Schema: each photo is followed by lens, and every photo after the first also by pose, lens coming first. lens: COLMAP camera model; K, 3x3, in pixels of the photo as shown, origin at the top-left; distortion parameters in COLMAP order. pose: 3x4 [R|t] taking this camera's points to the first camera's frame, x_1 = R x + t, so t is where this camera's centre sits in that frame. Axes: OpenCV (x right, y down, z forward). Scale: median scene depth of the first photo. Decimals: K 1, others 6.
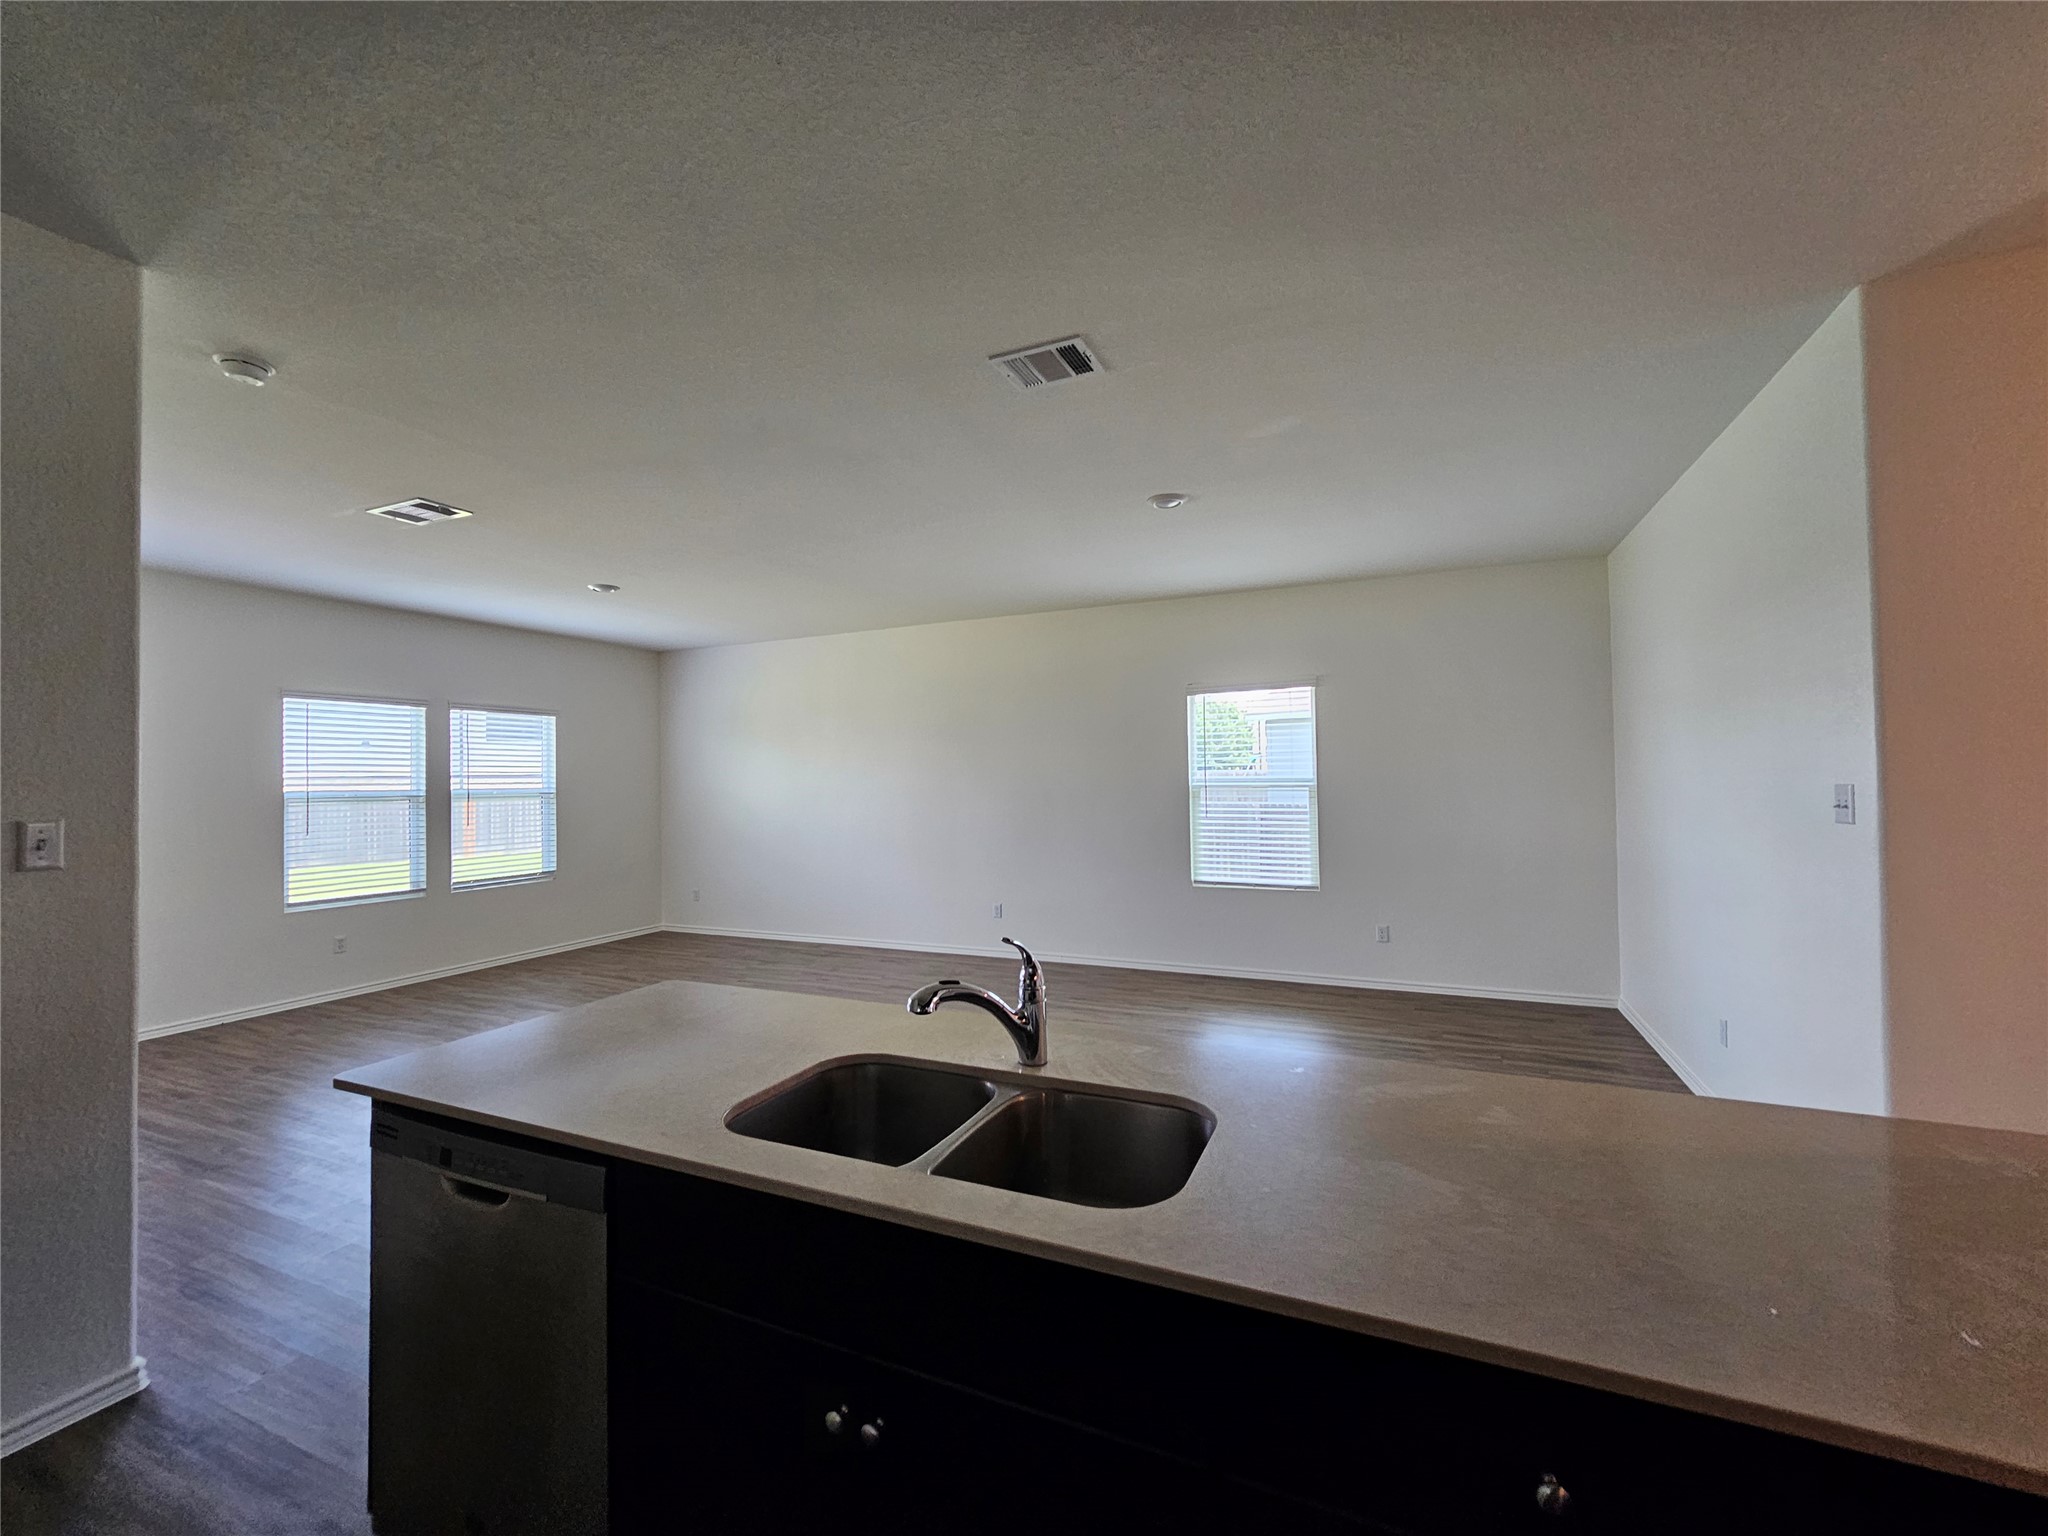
lens RADIAL K [[847.5, 0, 1026.3], [0, 847.5, 760.2], [0, 0, 1]] dist [-0.006095, 0.002180]
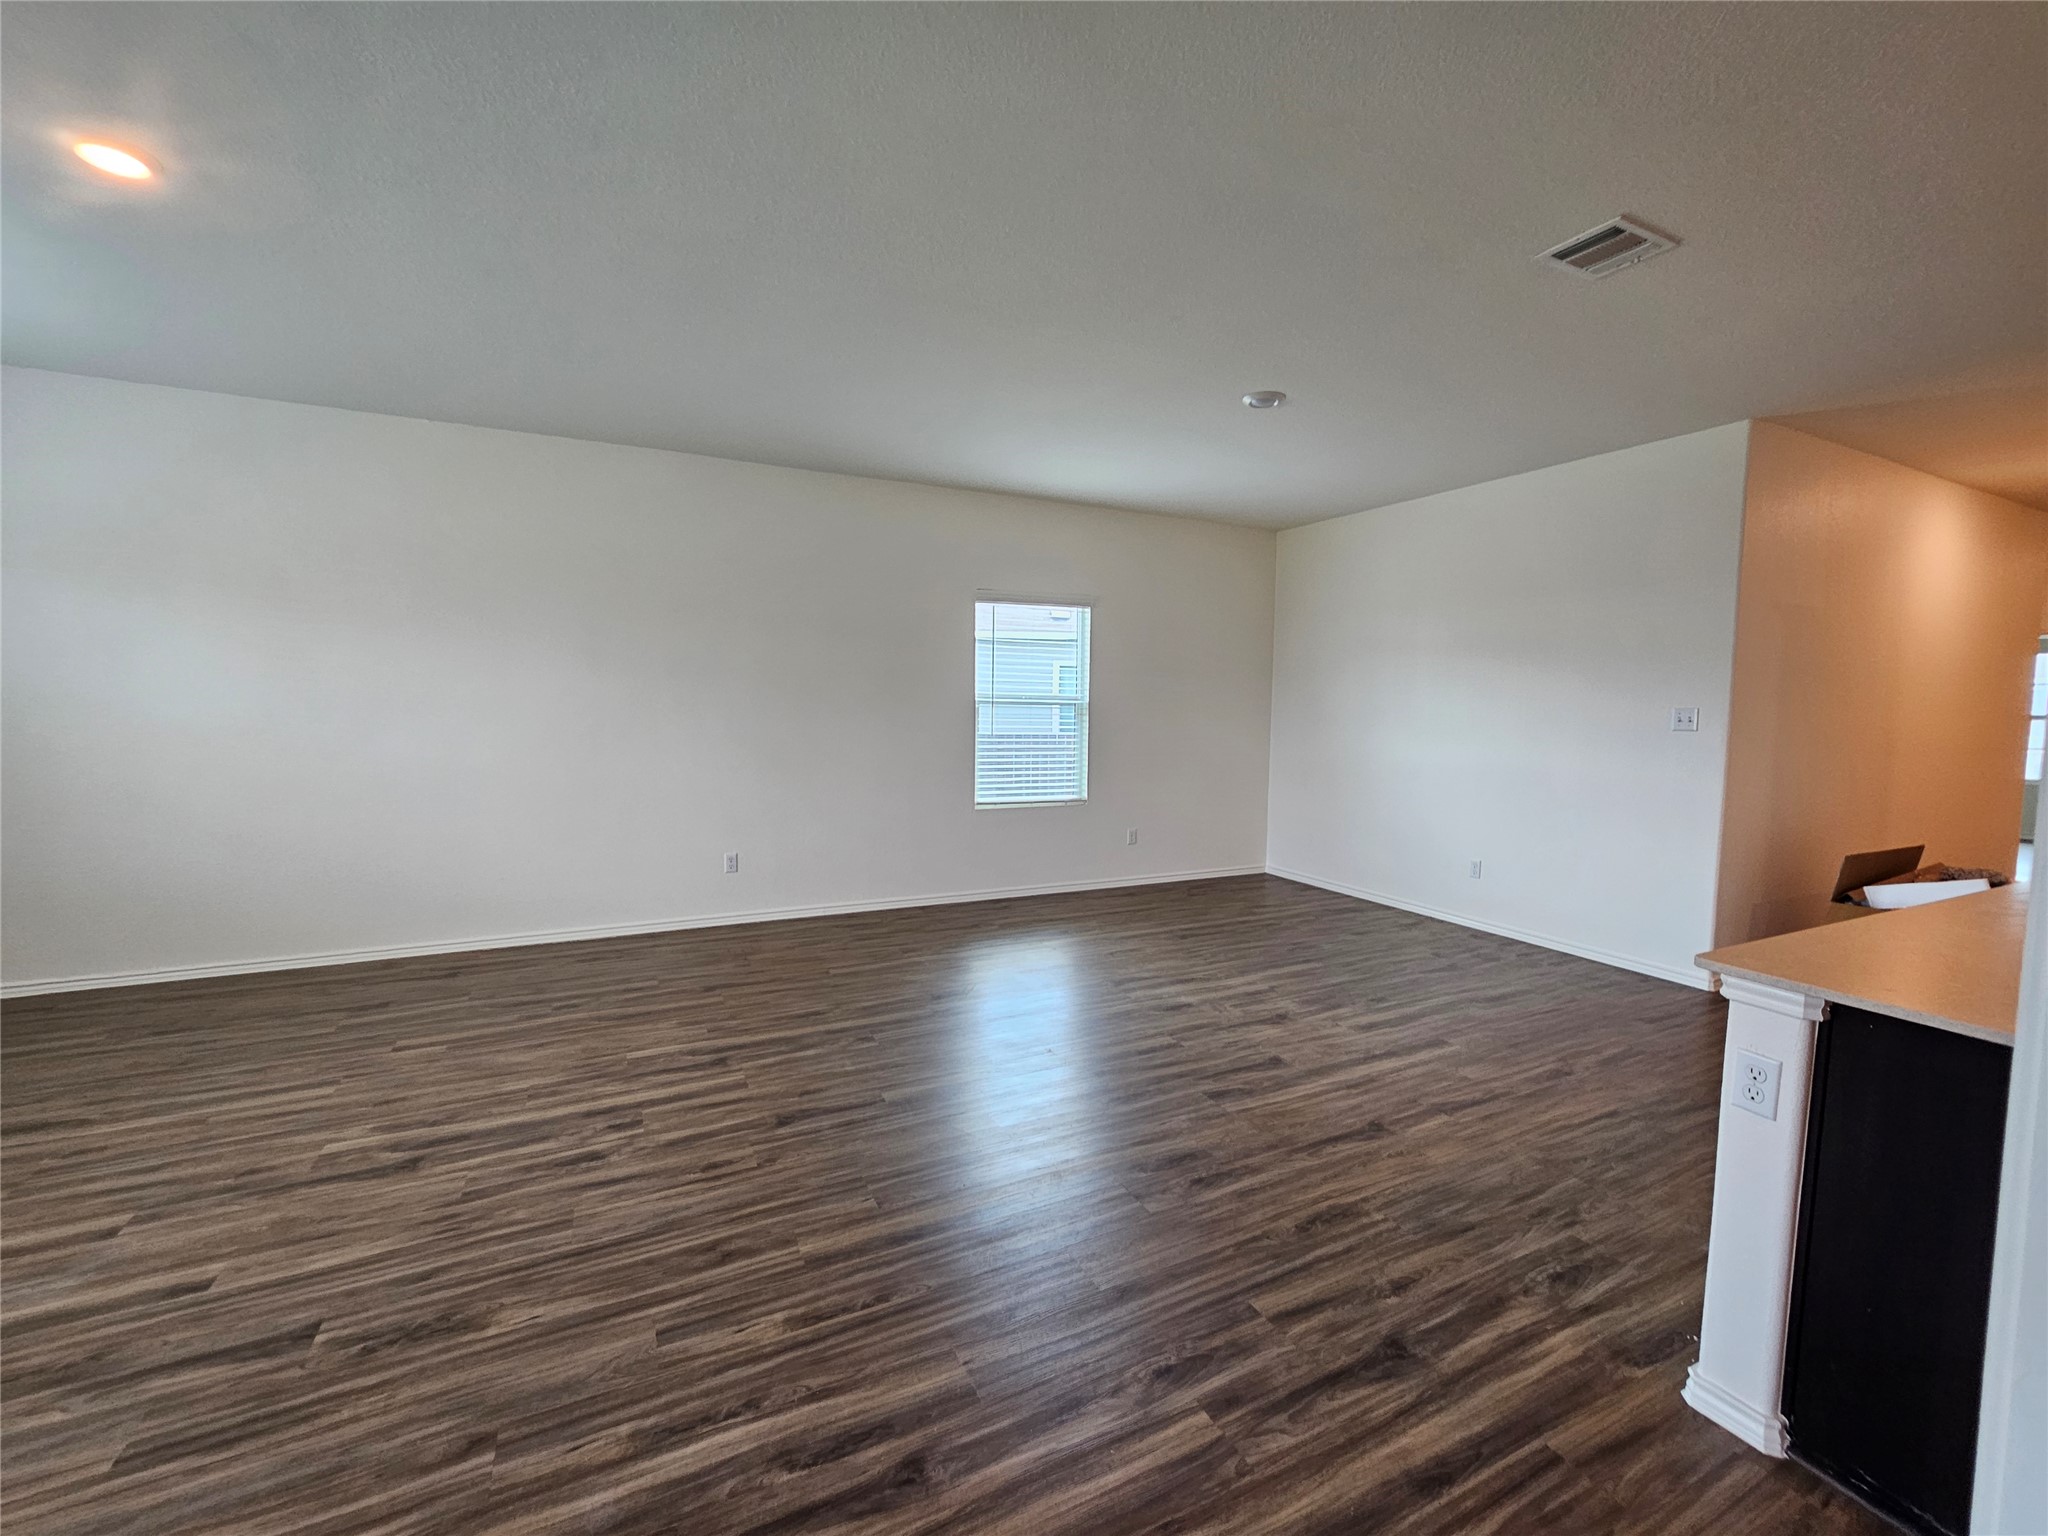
lens RADIAL K [[847.5, 0, 1031.4], [0, 847.5, 760.7], [0, 0, 1]] dist [-0.006095, 0.002180]
pose [[0.629378, -0.030306, 0.776508, -0.489950], [-0.042493, 0.996402, 0.073331, 0.024371], [-0.775937, -0.079149, 0.625826, 0.371102]]
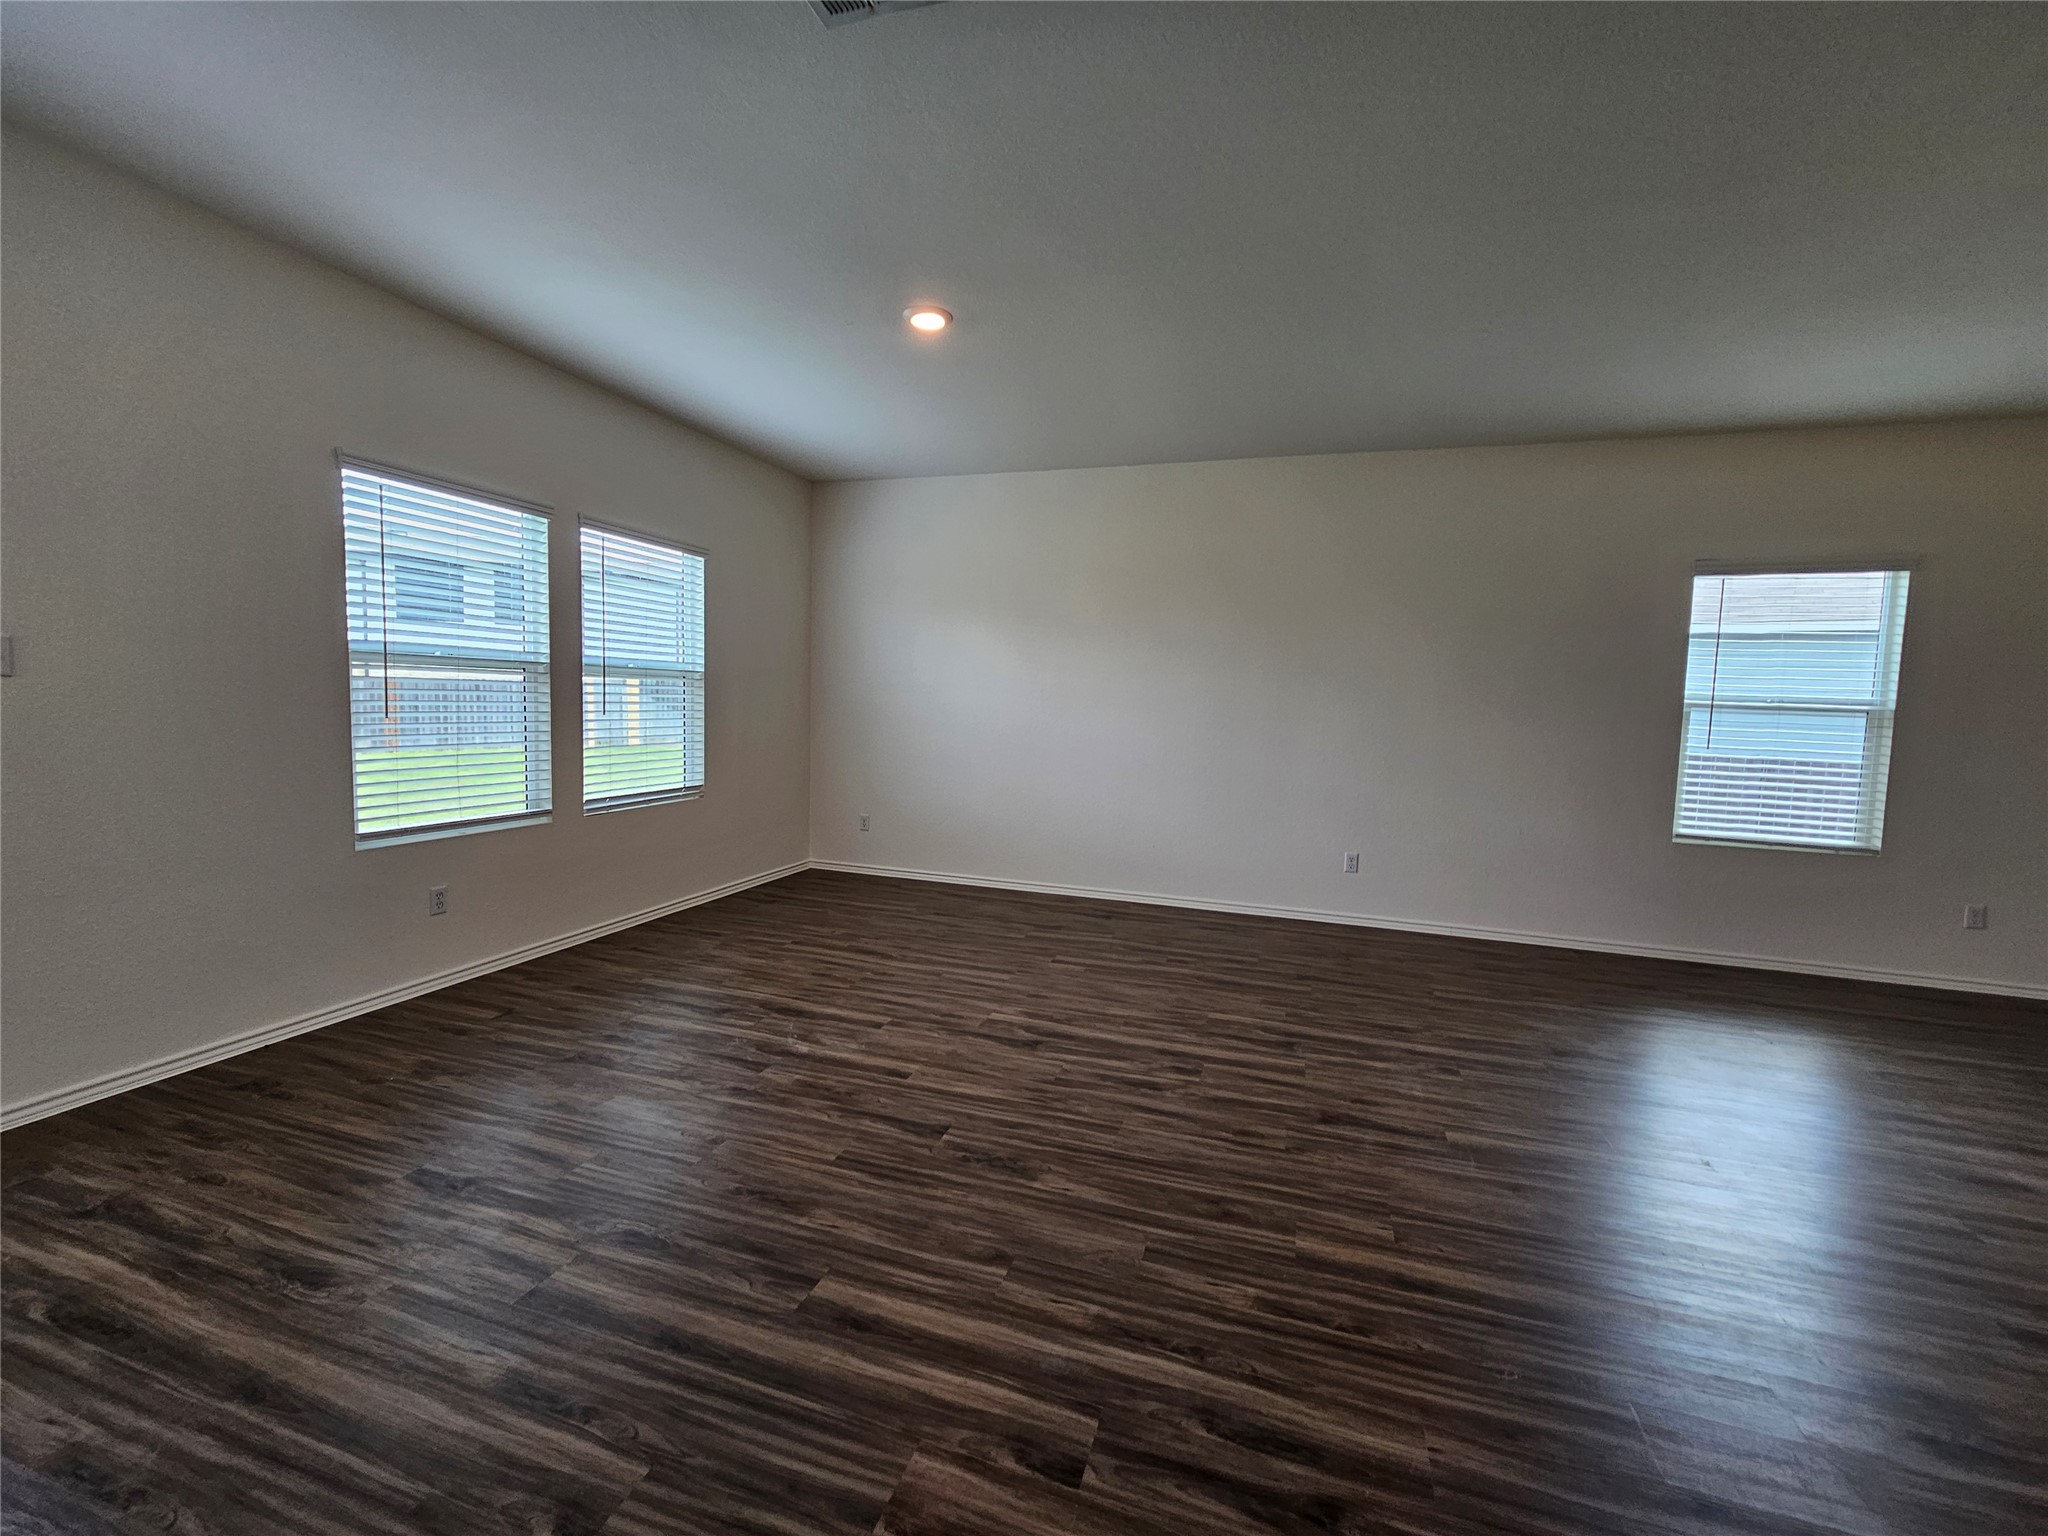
lens RADIAL K [[847.5, 0, 1029.2], [0, 847.5, 760.0], [0, 0, 1]] dist [-0.006095, 0.002180]
pose [[0.993196, 0.039023, 0.109722, -0.435957], [-0.049526, 0.994274, 0.094687, 0.037478], [-0.105398, -0.099477, 0.989442, 0.345819]]
